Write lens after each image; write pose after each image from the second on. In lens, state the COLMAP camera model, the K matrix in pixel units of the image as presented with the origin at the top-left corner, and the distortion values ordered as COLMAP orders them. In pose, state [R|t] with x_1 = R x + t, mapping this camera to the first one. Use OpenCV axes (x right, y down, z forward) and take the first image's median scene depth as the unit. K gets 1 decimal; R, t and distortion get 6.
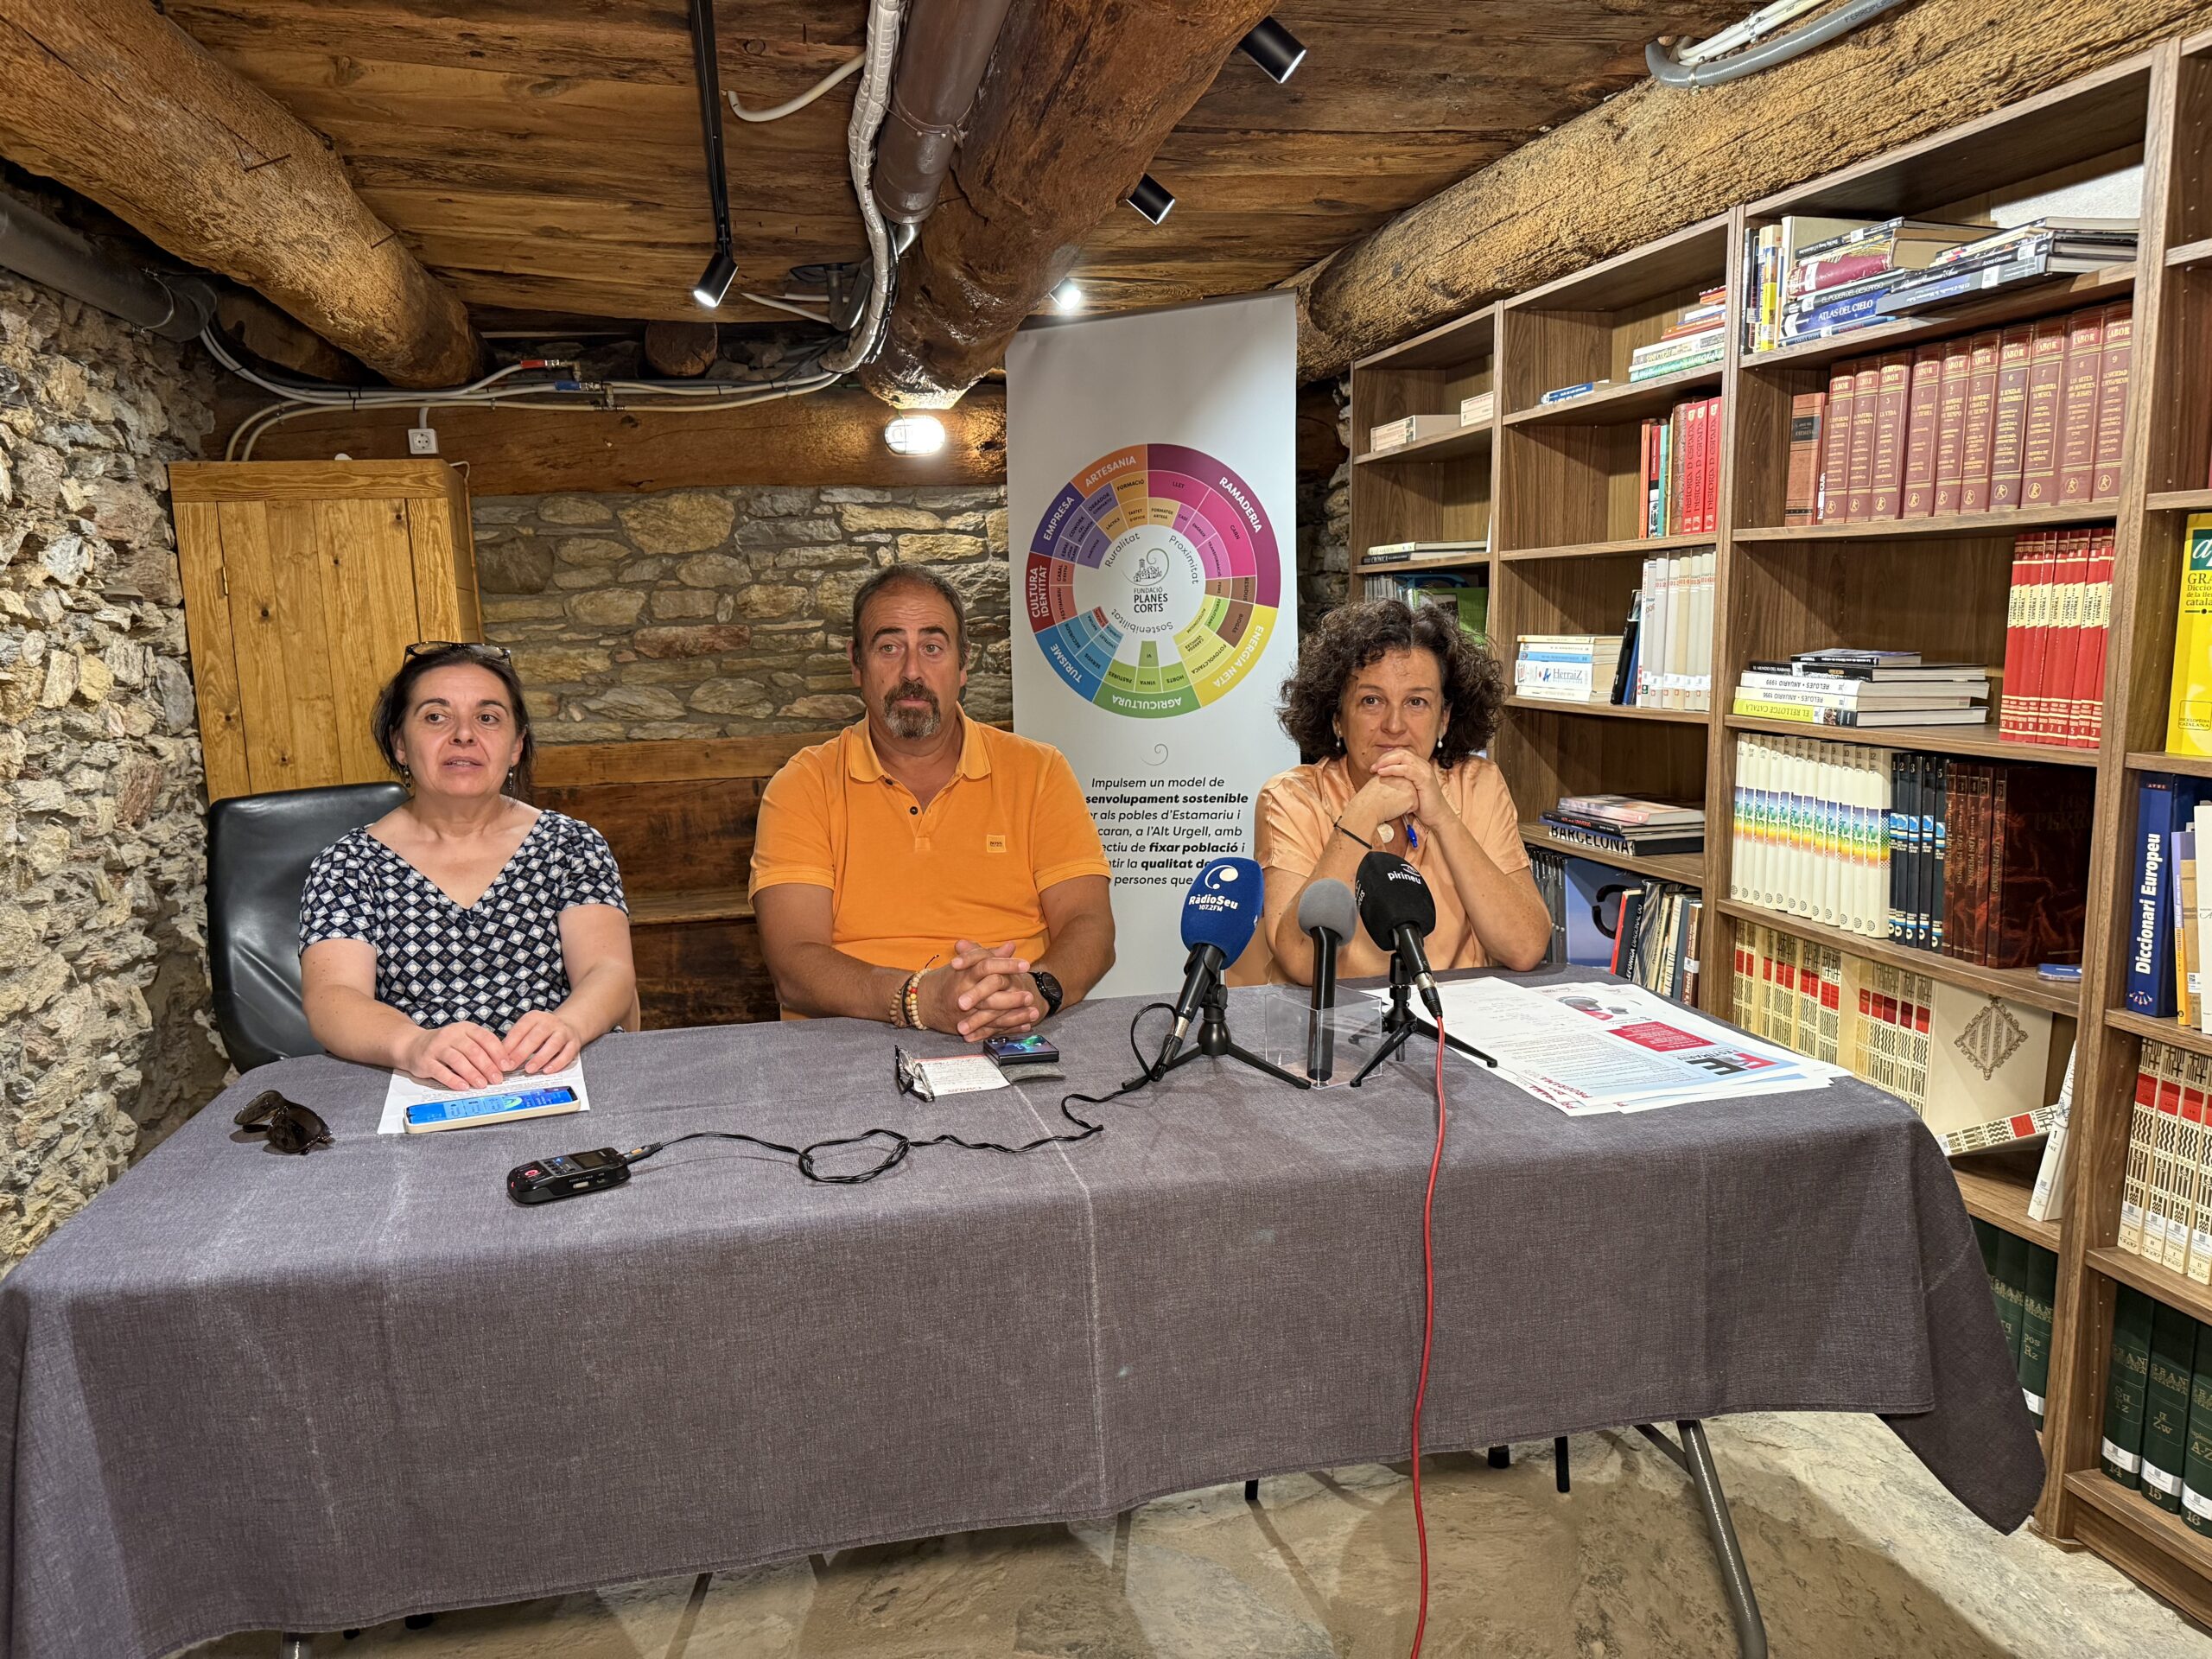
lens RADIAL K [[1548.9, 0, 1106.0], [0, 1548.9, 829.5], [0, 0, 1]] dist [0.177136, -0.307638]
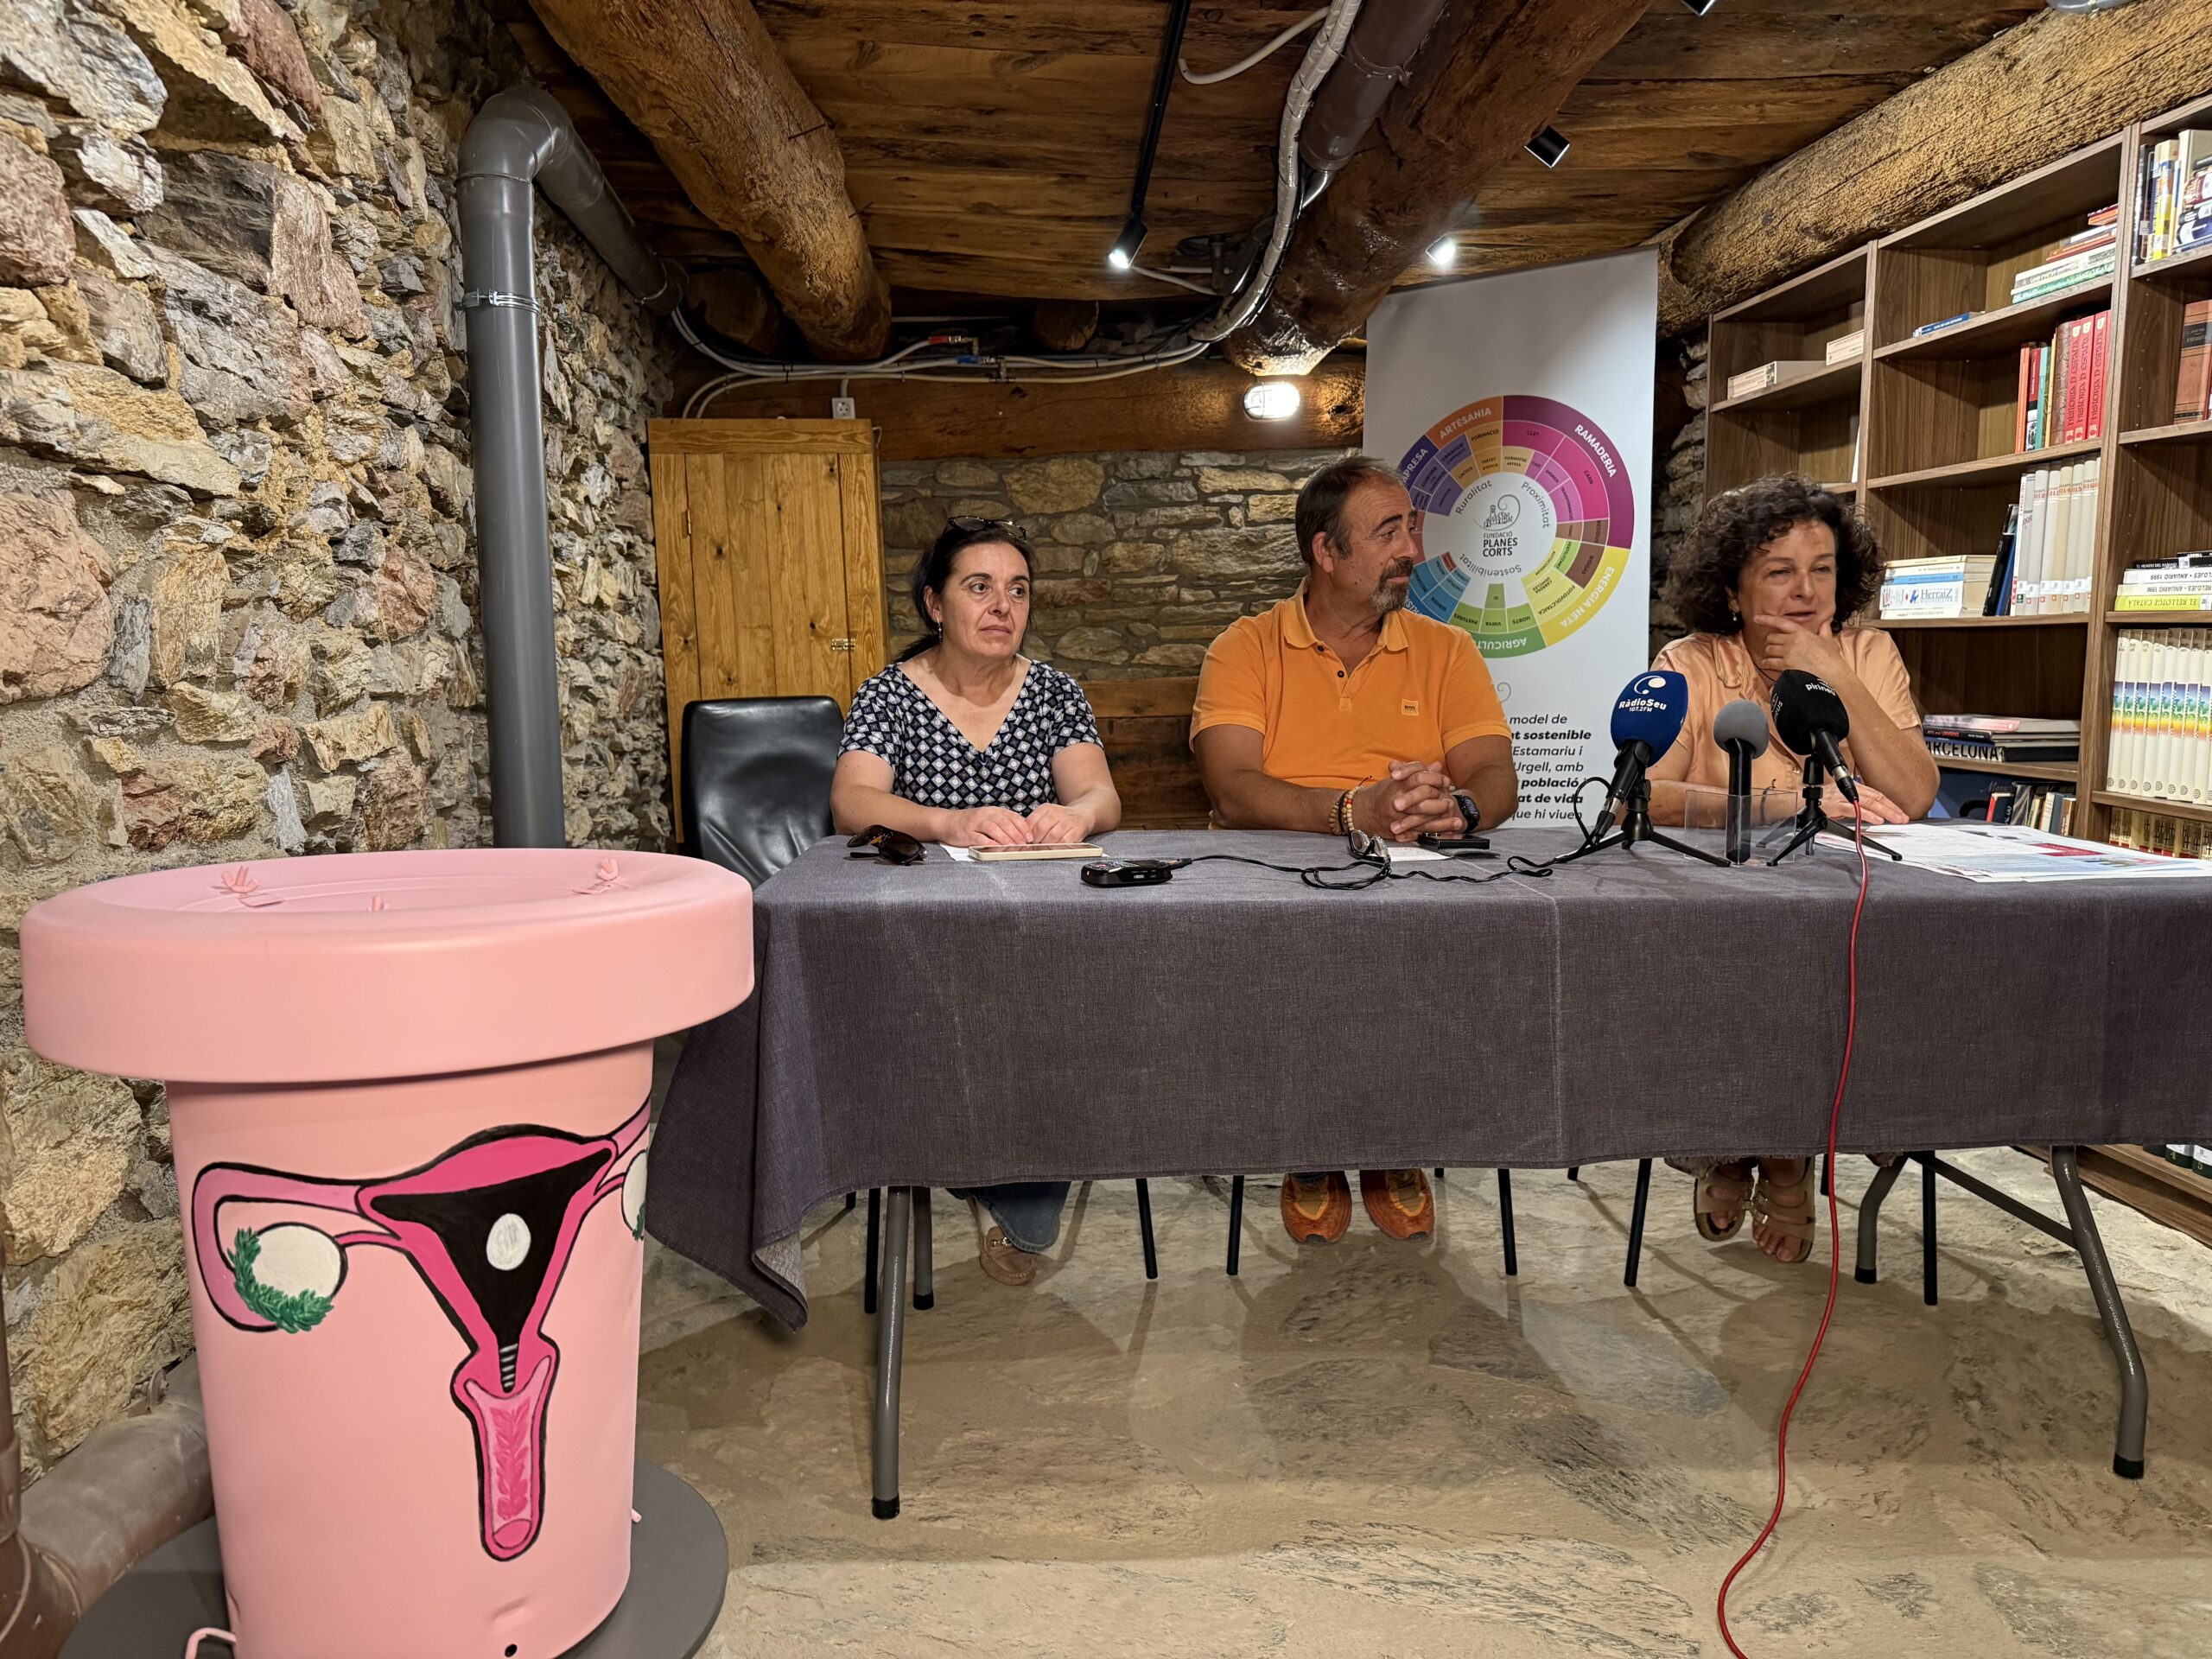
lens RADIAL K [[1602.2, 0, 1115.0], [0, 1602.2, 858.4], [0, 0, 1]] dist [0.100516, -0.083301]
pose [[0.989123, 0.032305, -0.143501, -0.077170], [-0.035007, 0.999253, -0.016346, 0.107898], [0.142866, 0.021191, 0.989515, -0.133372]]
